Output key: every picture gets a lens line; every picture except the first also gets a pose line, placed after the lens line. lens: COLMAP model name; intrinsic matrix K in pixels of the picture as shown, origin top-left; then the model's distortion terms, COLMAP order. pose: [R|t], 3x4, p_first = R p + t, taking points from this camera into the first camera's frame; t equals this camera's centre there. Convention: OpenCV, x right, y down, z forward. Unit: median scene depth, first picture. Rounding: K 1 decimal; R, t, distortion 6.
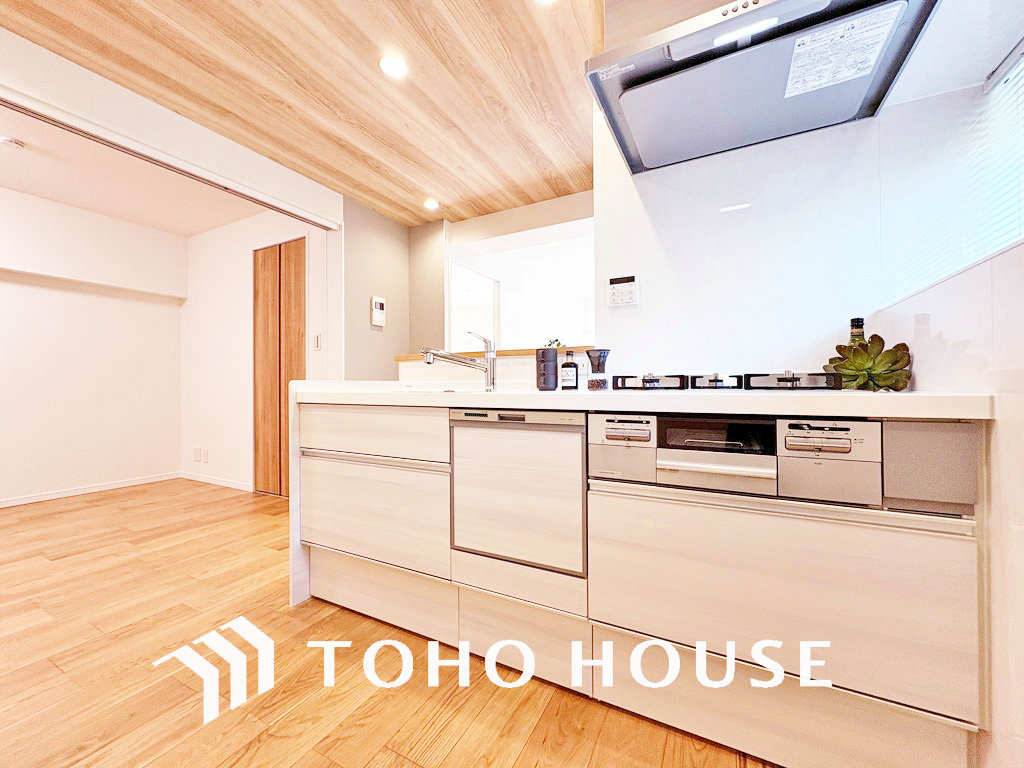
lens RADIAL K [[405.5, 0, 513.8], [0, 405.5, 383.6], [0, 0, 1]] dist [-0.002053, 0.000272]
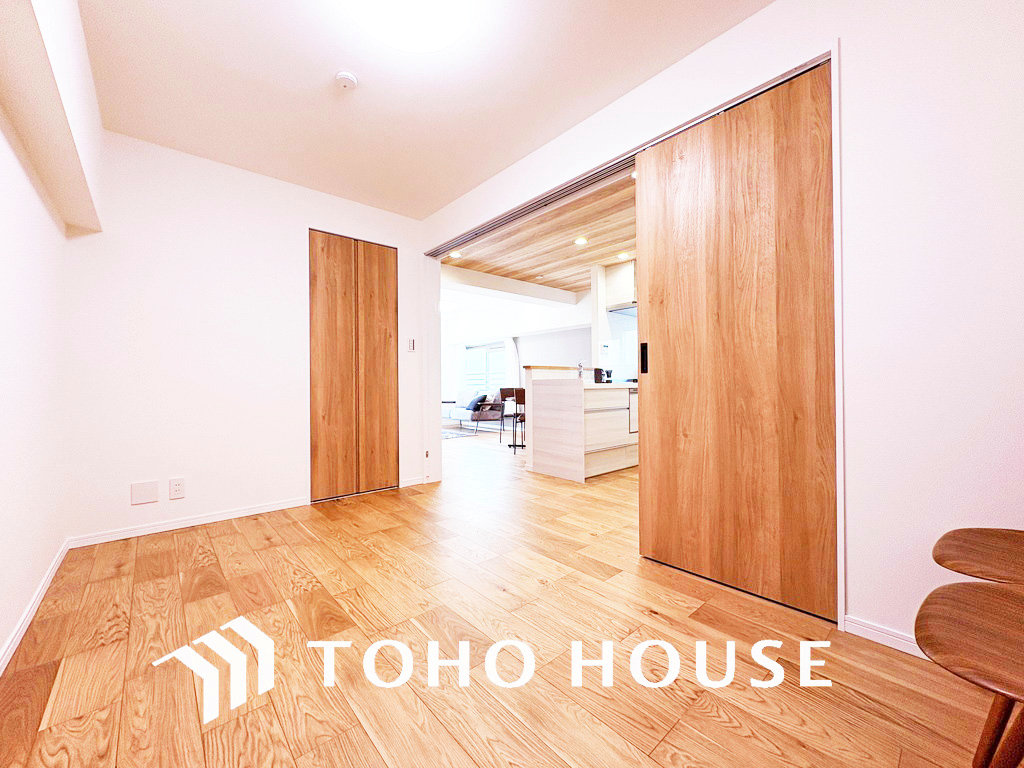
lens RADIAL K [[405.5, 0, 519.2], [0, 405.5, 383.0], [0, 0, 1]] dist [-0.002053, 0.000272]
pose [[0.348037, 0.006254, 0.937460, -3.372519], [0.004304, 0.999957, -0.008268, 0.040425], [-0.937471, 0.006912, 0.347995, 0.708806]]
